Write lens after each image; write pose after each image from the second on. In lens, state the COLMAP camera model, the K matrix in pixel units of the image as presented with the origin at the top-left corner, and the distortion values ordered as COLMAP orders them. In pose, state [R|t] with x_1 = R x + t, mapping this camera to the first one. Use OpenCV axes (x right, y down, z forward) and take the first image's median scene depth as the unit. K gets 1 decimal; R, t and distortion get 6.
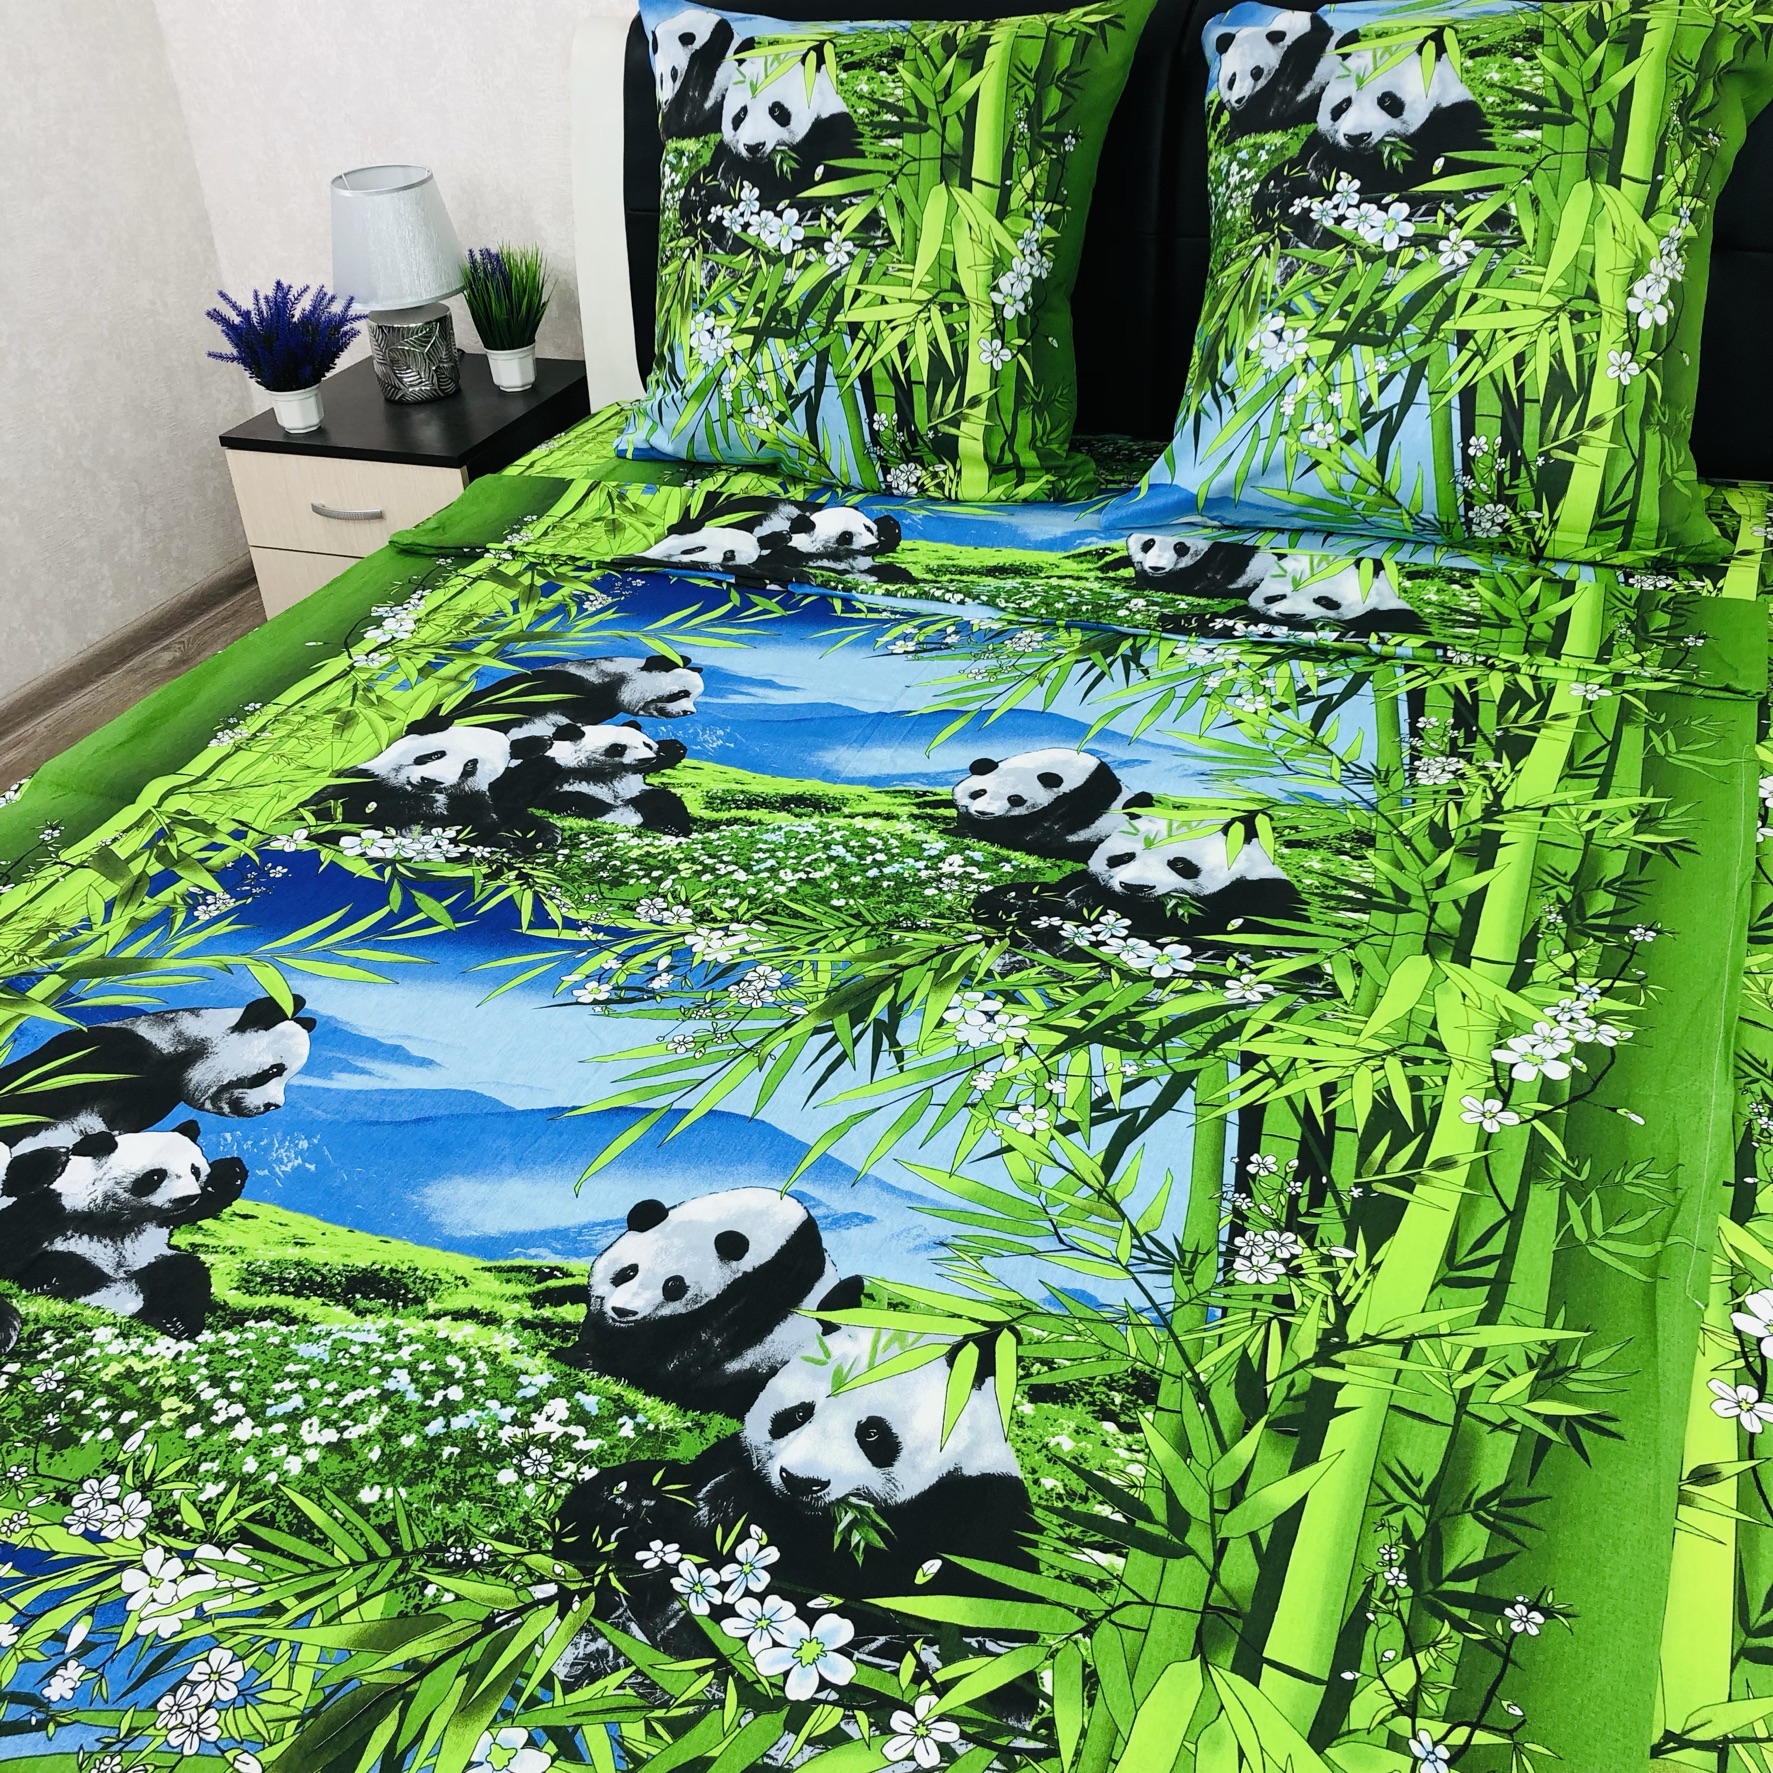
lens RADIAL K [[1879.7, 0, 875.3], [0, 1879.7, 886.7], [0, 0, 1]] dist [0.085296, -0.245292]
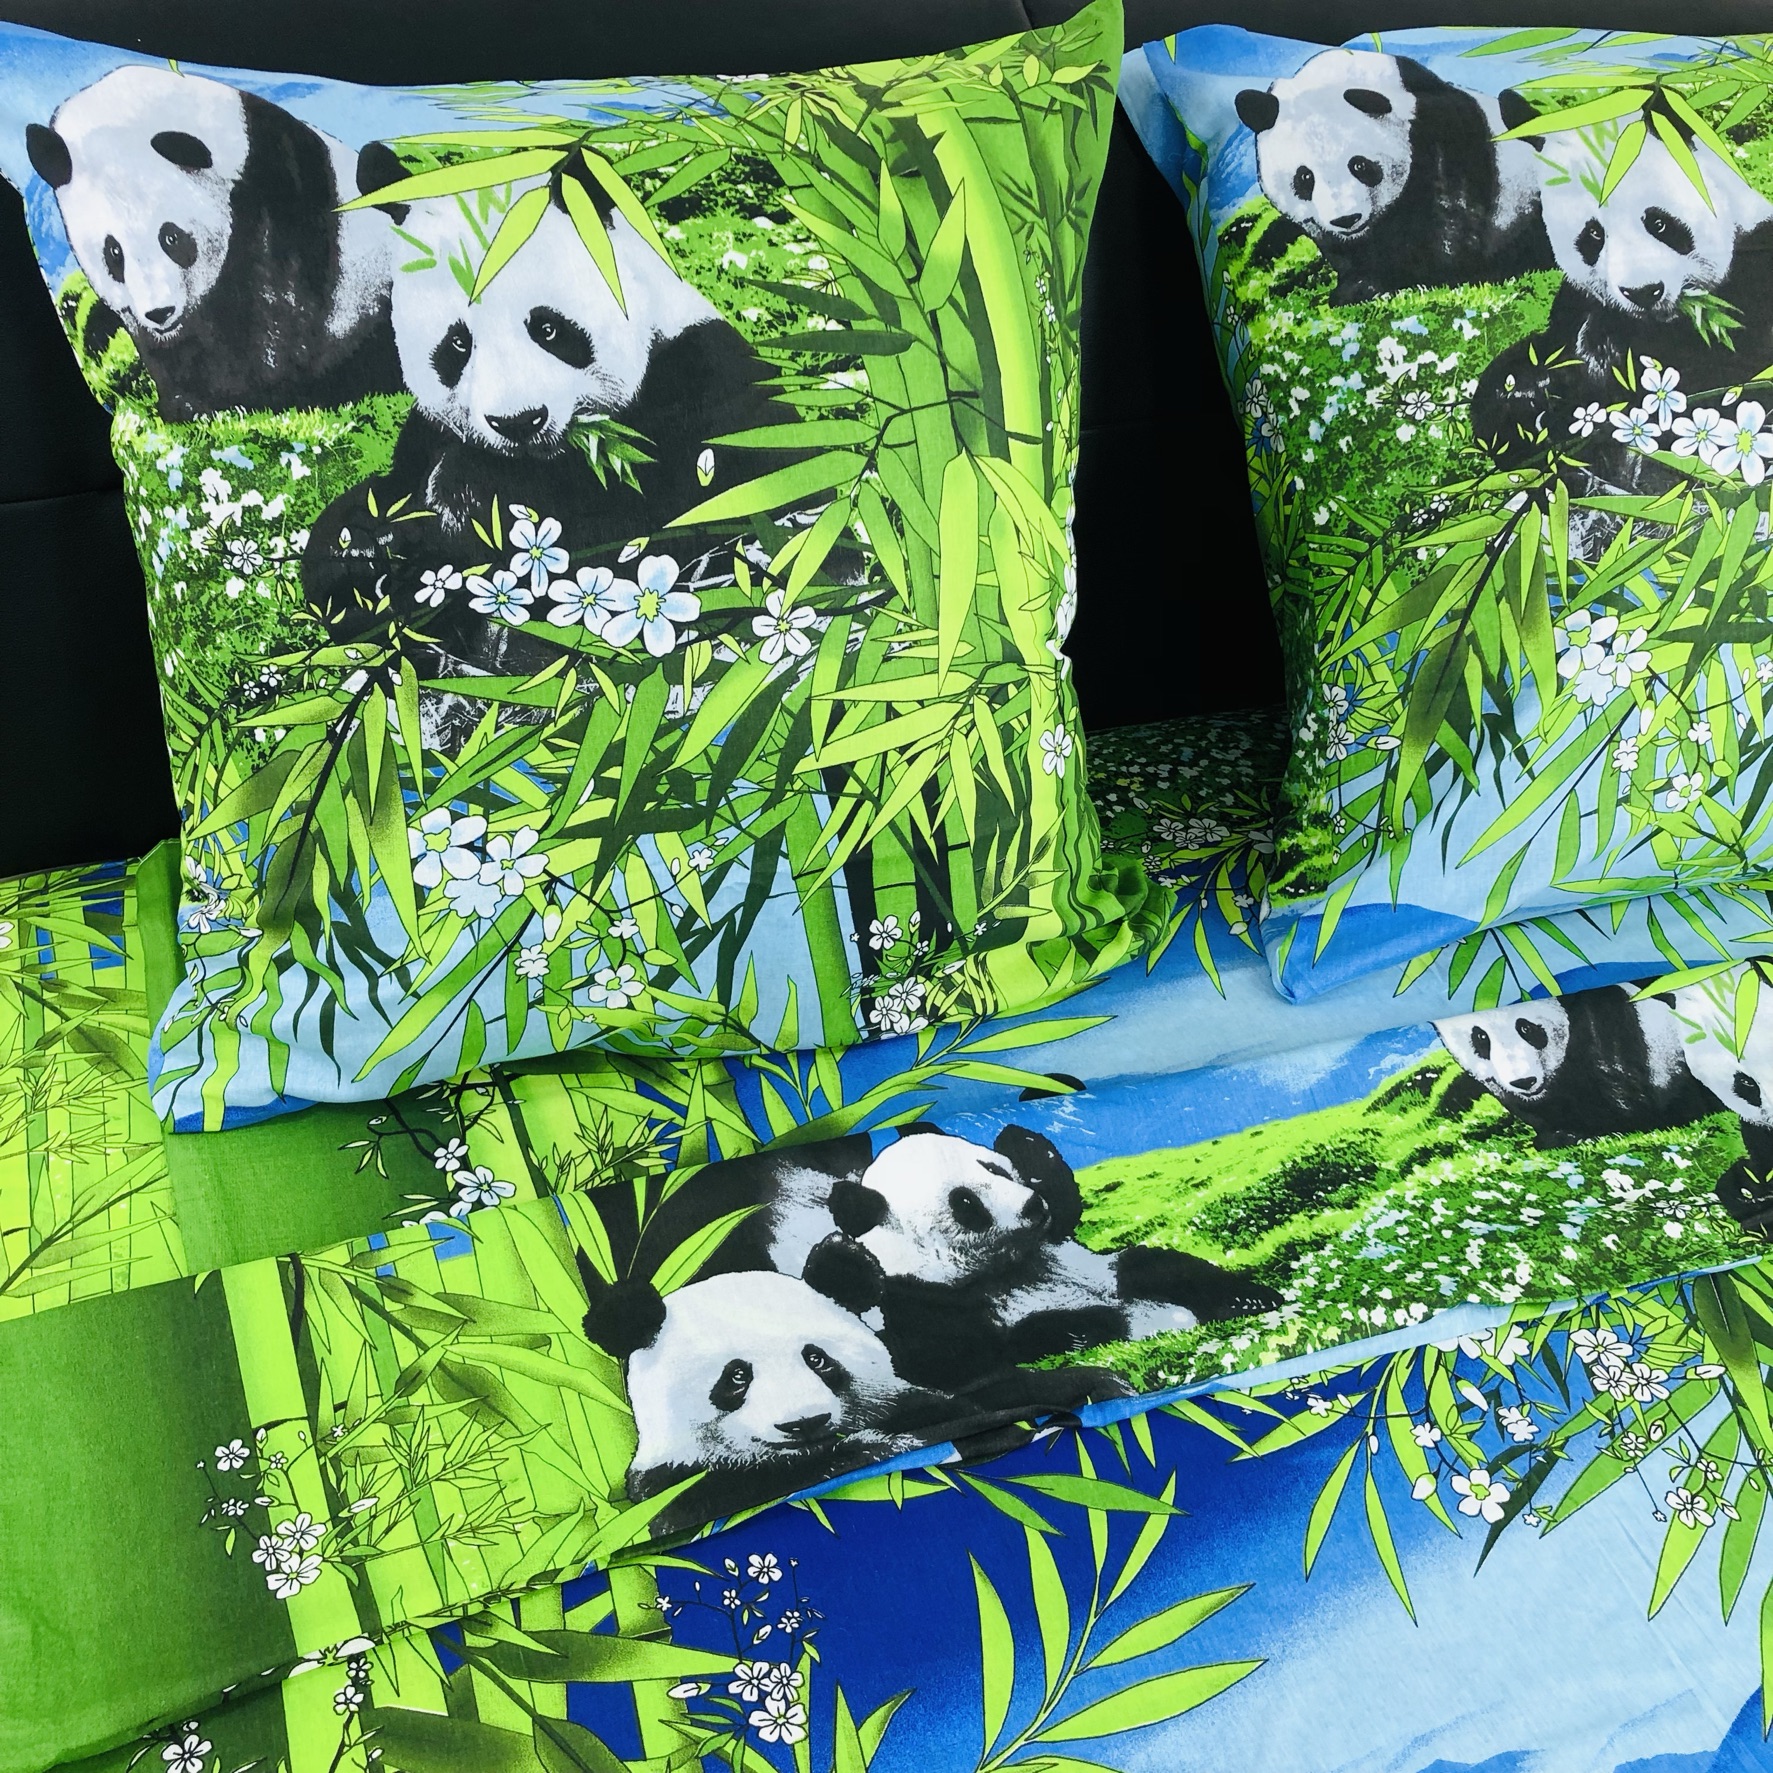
lens RADIAL K [[1853.0, 0, 854.0], [0, 1853.0, 880.5], [0, 0, 1]] dist [0.118986, -0.285157]
pose [[0.721225, -0.316174, 0.616335, -0.303811], [0.265711, 0.947968, 0.175368, -0.357278], [-0.639713, 0.037287, 0.767709, 0.659215]]
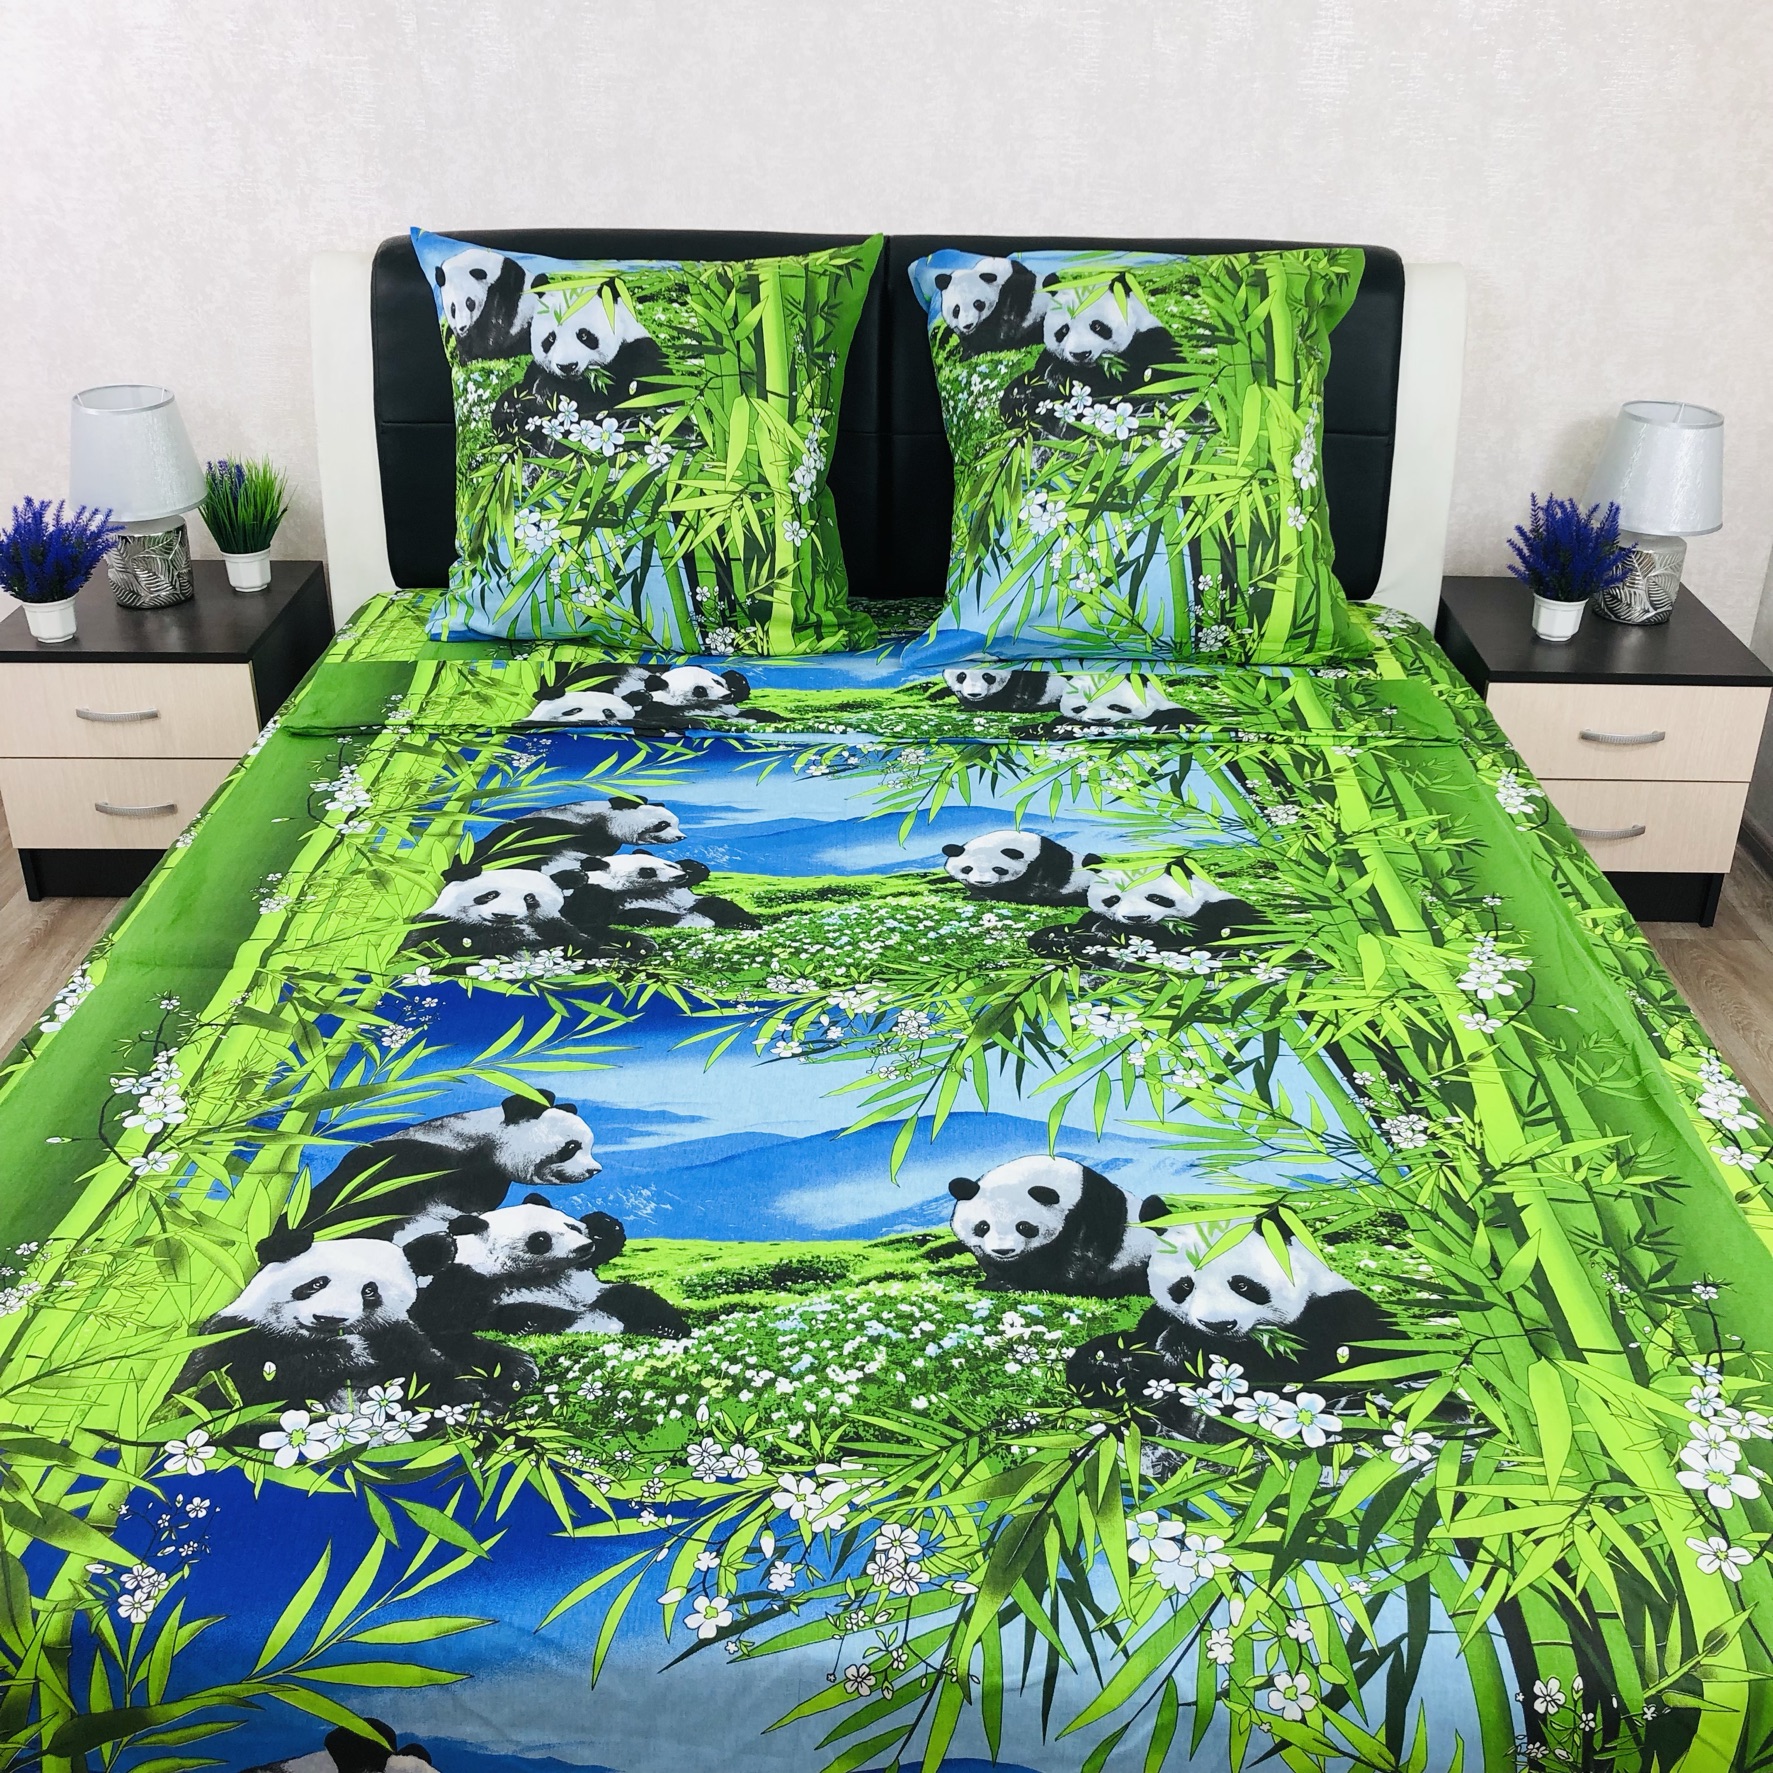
lens RADIAL K [[1877.9, 0, 874.3], [0, 1877.9, 888.2], [0, 0, 1]] dist [0.129524, -0.391933]
pose [[0.927126, -0.111245, 0.357858, -0.348419], [0.145006, 0.987033, -0.068843, 0.030415], [-0.345559, 0.115718, 0.931235, -0.105931]]
